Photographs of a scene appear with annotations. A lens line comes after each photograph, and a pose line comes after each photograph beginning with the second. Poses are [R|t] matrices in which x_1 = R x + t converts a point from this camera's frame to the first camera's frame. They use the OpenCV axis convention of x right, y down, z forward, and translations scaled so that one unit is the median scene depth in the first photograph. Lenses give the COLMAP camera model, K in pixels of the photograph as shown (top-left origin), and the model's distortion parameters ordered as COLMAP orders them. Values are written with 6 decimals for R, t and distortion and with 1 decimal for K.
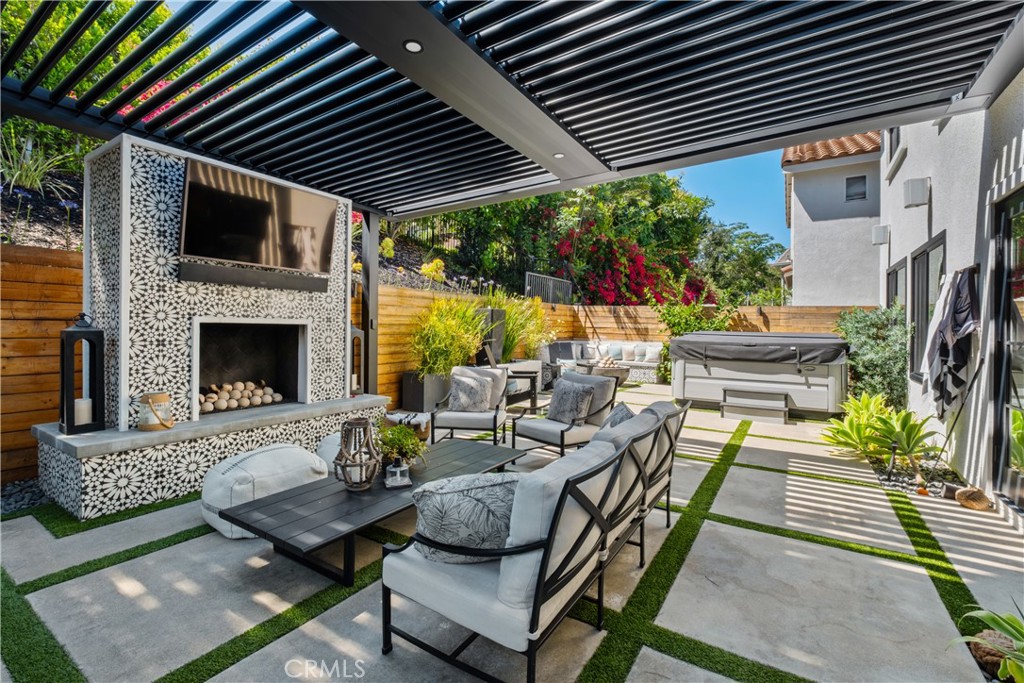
lens RADIAL K [[442.1, 0, 510.8], [0, 442.1, 334.0], [0, 0, 1]] dist [-0.005072, -0.001562]
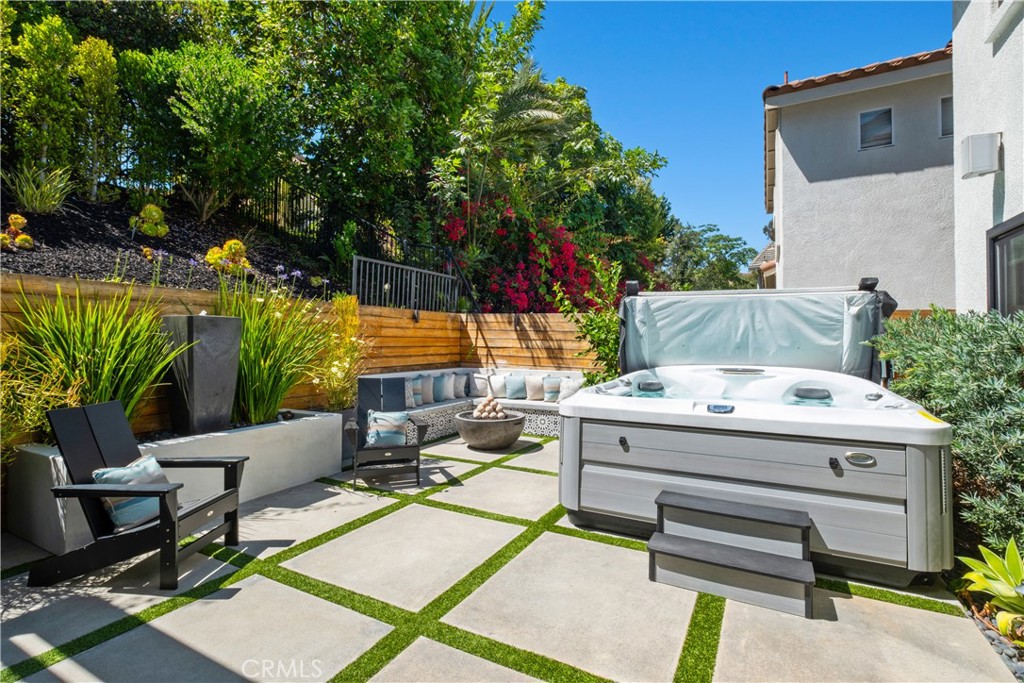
lens RADIAL K [[475.3, 0, 513.5], [0, 475.3, 342.7], [0, 0, 1]] dist [-0.000734, 0.000010]
pose [[0.996638, -0.007457, 0.081591, 0.172397], [0.008539, 0.999880, -0.012922, -0.012415], [-0.081485, 0.013575, 0.996582, 0.310598]]
